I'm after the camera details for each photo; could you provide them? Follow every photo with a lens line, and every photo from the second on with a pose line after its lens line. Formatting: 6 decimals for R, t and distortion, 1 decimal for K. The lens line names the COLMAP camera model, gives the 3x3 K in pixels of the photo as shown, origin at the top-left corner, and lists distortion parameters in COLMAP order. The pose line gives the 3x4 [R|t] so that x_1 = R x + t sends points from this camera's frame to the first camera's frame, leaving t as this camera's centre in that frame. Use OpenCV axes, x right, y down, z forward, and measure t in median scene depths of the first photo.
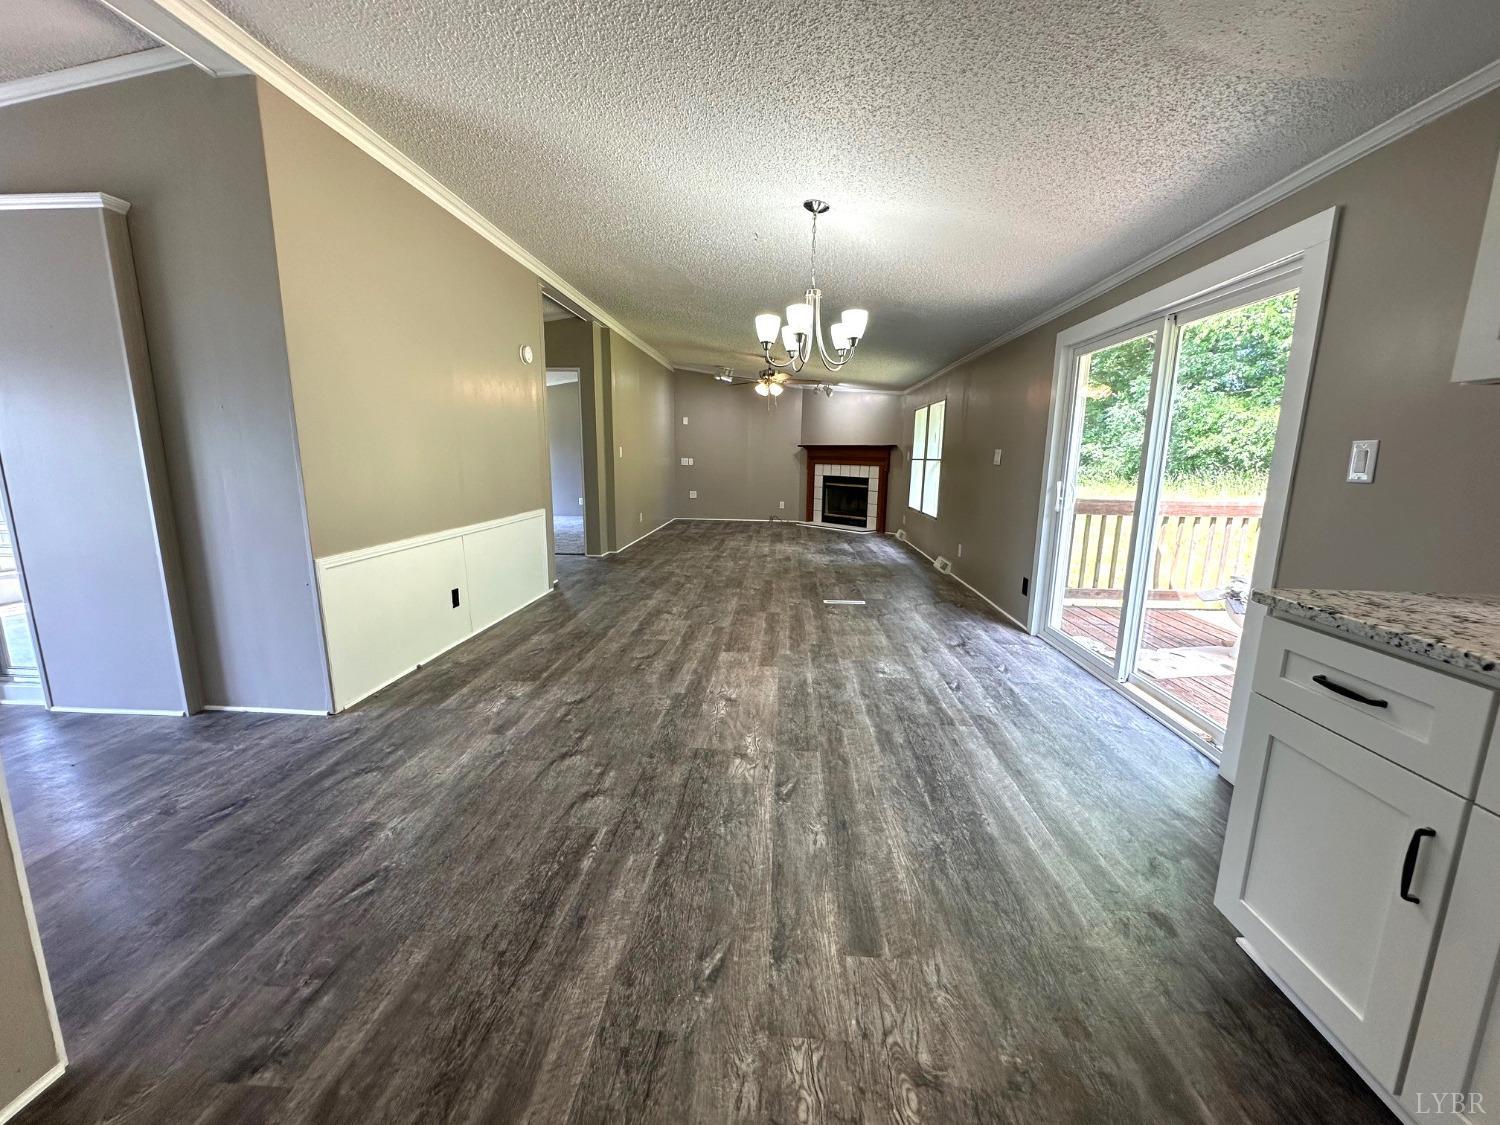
lens RADIAL K [[597.4, 0, 750.0], [0, 597.4, 562.5], [0, 0, 1]] dist [-0.003827, 0.000681]
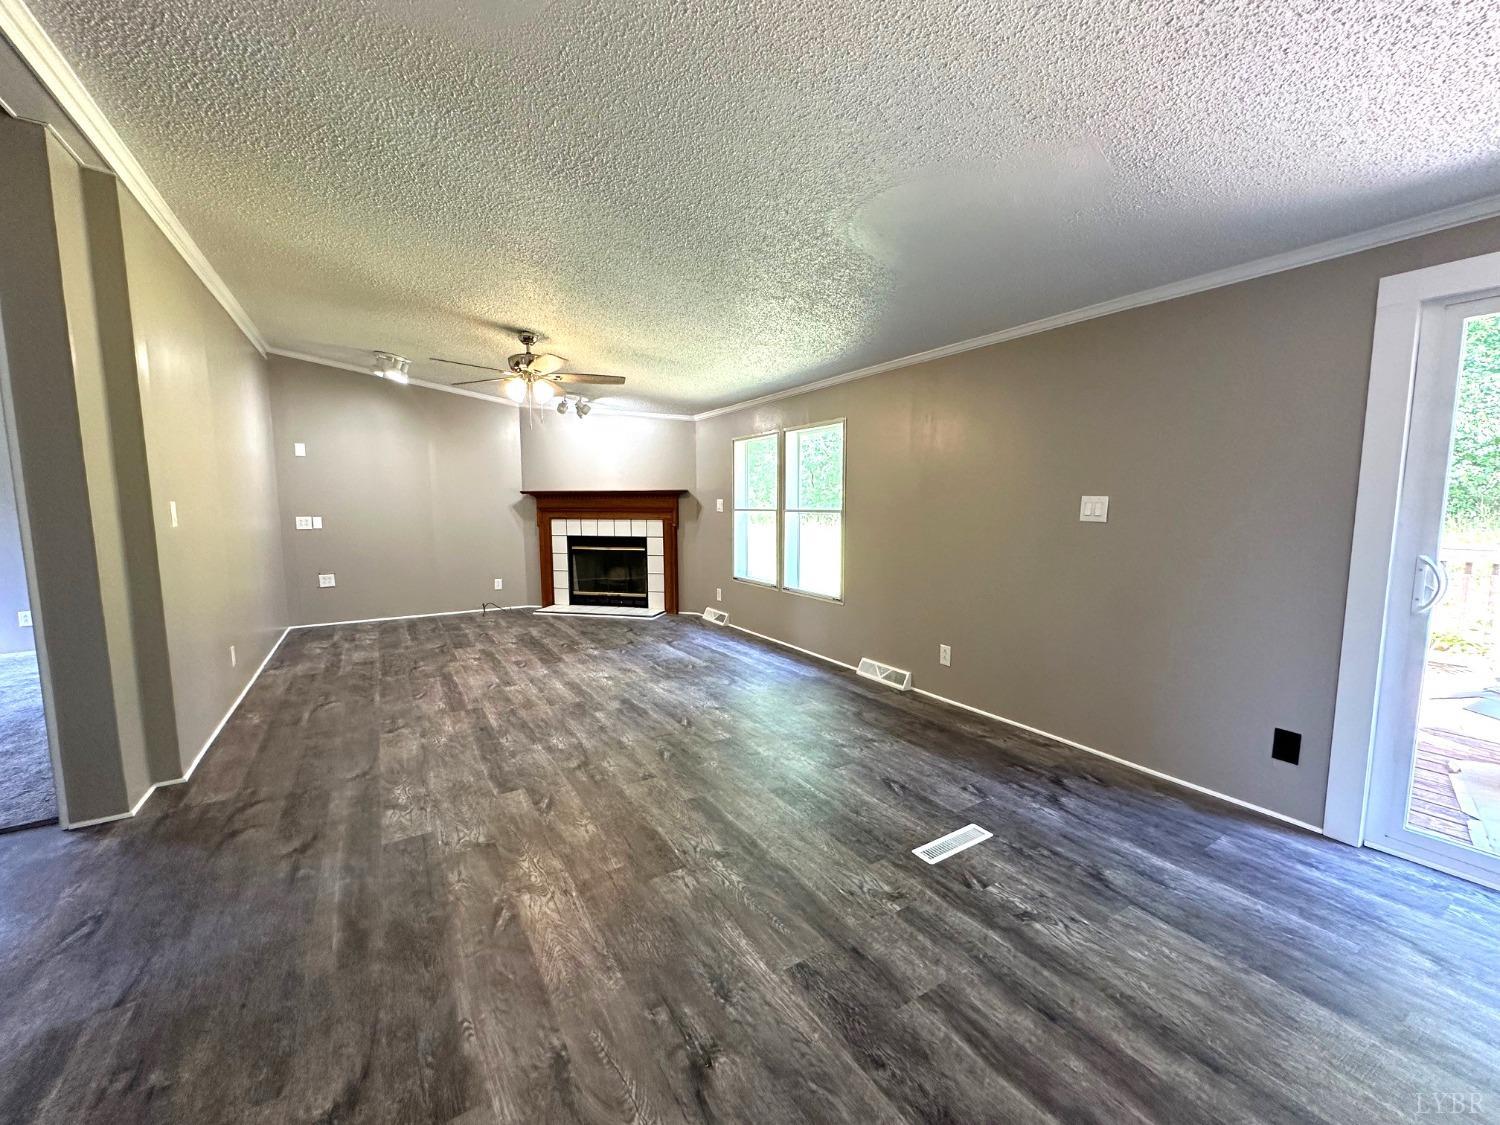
lens RADIAL K [[597.4, 0, 750.0], [0, 597.4, 562.5], [0, 0, 1]] dist [-0.003827, 0.000681]
pose [[0.816603, -0.076669, 0.572084, -0.424745], [0.118537, 0.992289, -0.036218, -0.299206], [-0.564896, 0.097389, 0.819395, 1.498429]]
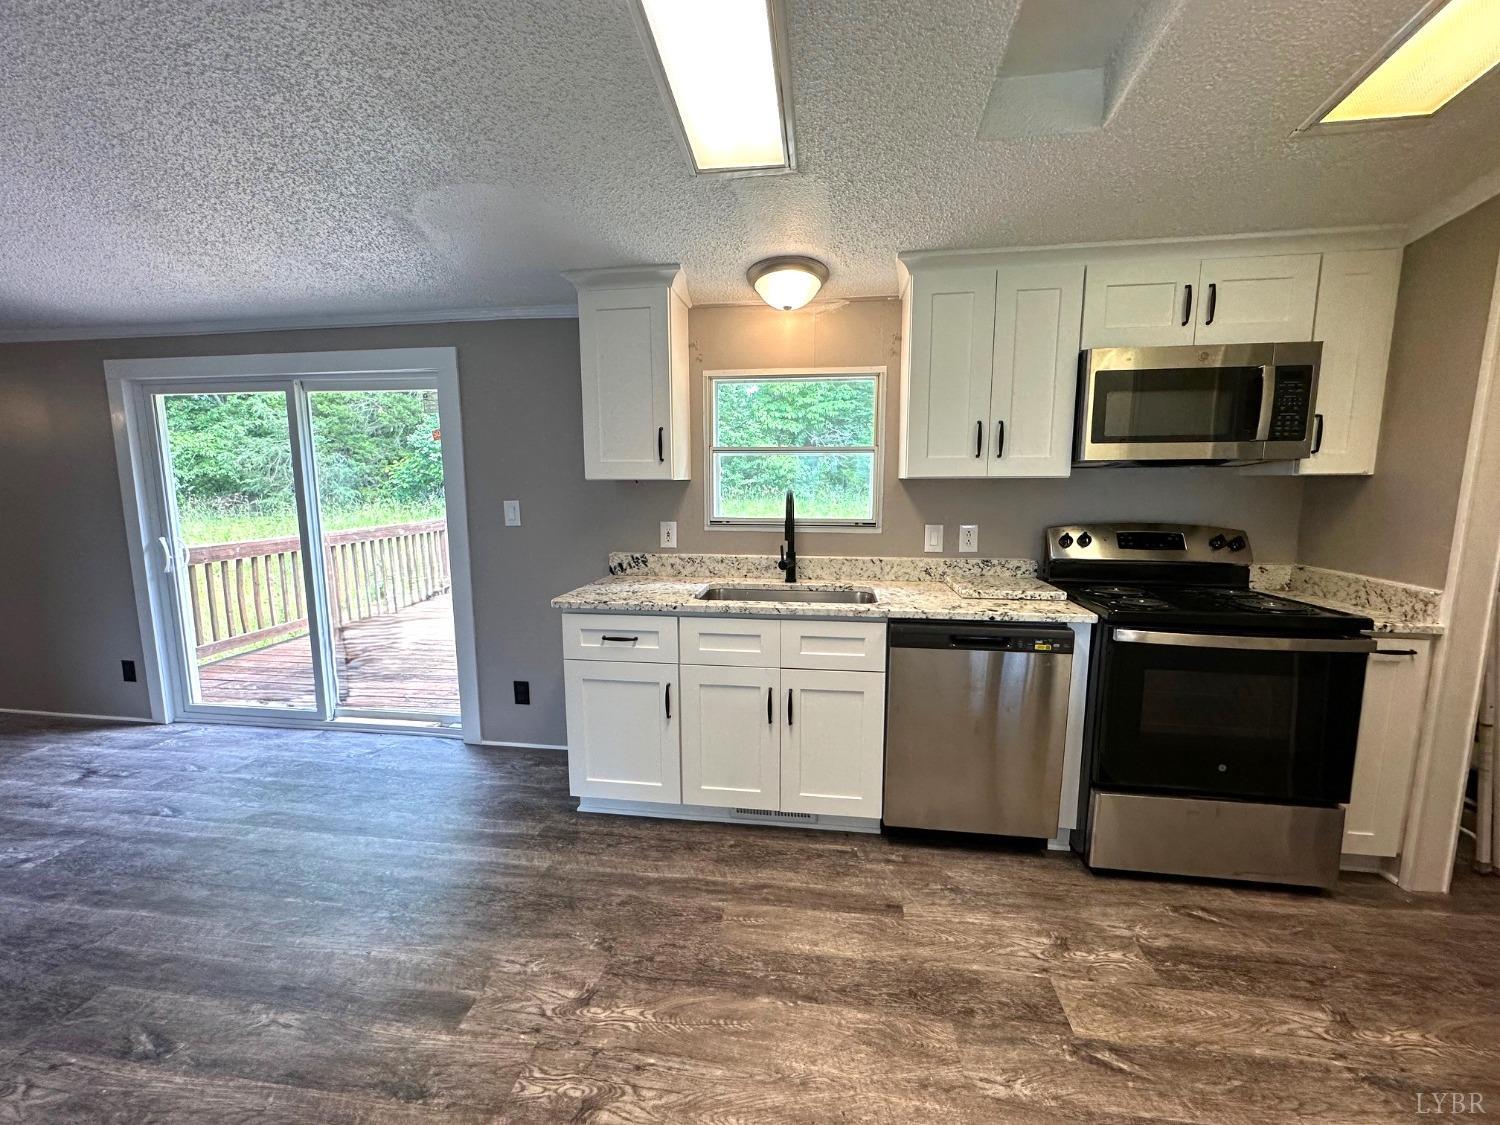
lens RADIAL K [[597.4, 0, 750.0], [0, 597.4, 562.5], [0, 0, 1]] dist [-0.003827, 0.000681]
pose [[0.074117, -0.148587, 0.986118, -0.431833], [0.178888, 0.974779, 0.133433, -0.106909], [-0.981074, 0.166515, 0.098829, 0.164910]]
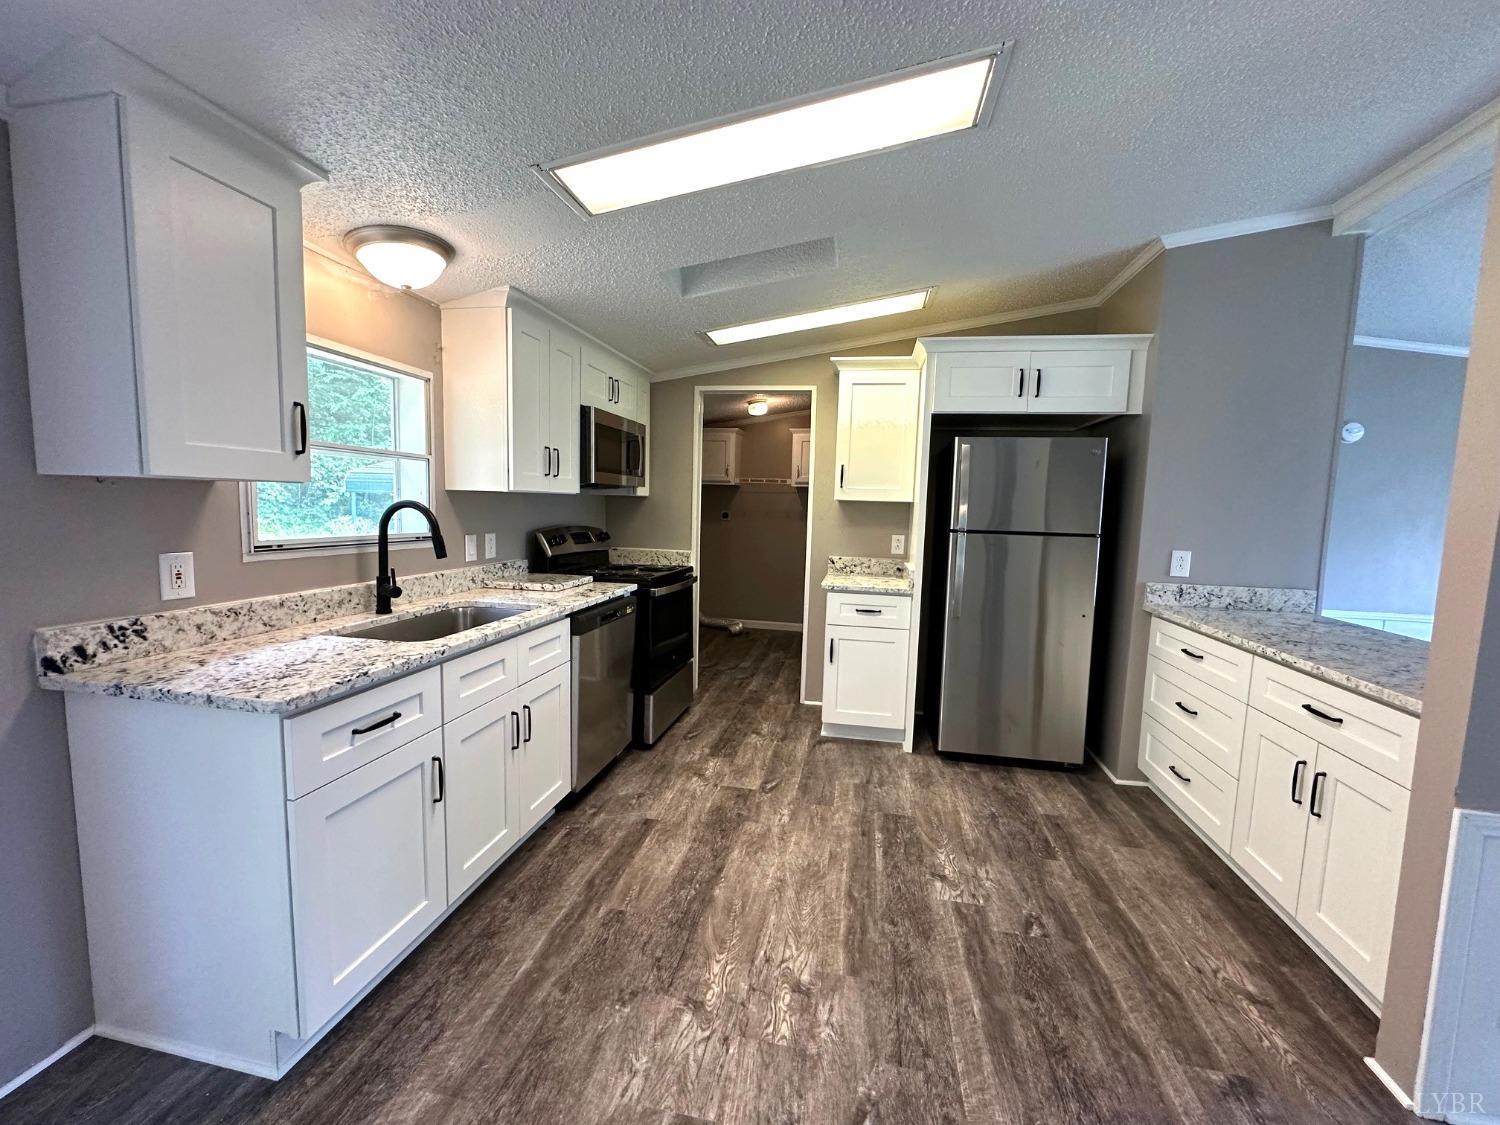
lens RADIAL K [[597.4, 0, 750.0], [0, 597.4, 562.5], [0, 0, 1]] dist [-0.003827, 0.000681]
pose [[-0.990230, -0.051994, 0.129390, 0.021047], [-0.015231, 0.962665, 0.270269, -0.241064], [-0.138611, 0.265657, -0.954051, 1.001656]]
